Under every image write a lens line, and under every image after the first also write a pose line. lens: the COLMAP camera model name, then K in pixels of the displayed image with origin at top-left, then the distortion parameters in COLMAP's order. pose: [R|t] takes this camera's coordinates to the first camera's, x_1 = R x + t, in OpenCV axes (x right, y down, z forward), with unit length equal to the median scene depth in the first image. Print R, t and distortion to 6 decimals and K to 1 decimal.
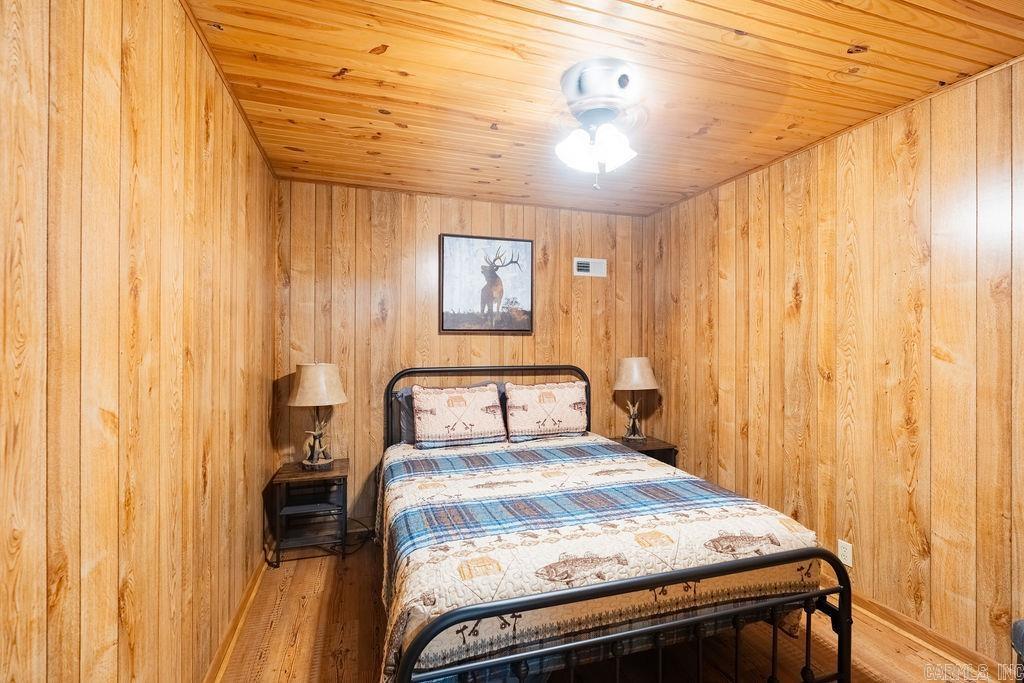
lens RADIAL K [[467.8, 0, 506.4], [0, 467.8, 340.4], [0, 0, 1]] dist [-0.007589, 0.004858]
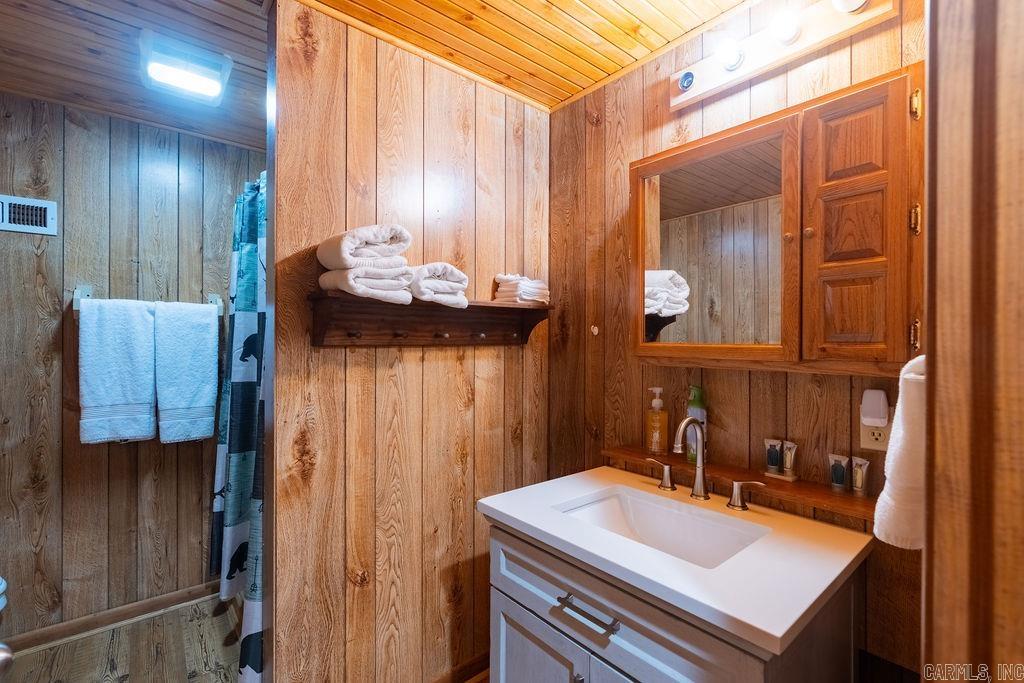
lens RADIAL K [[467.8, 0, 518.7], [0, 467.8, 345.5], [0, 0, 1]] dist [-0.007589, 0.004858]
pose [[-0.393461, 0.002182, 0.919339, 0.025559], [0.005914, 0.999982, 0.000158, -0.236352], [-0.919322, 0.005499, -0.393467, 1.050573]]
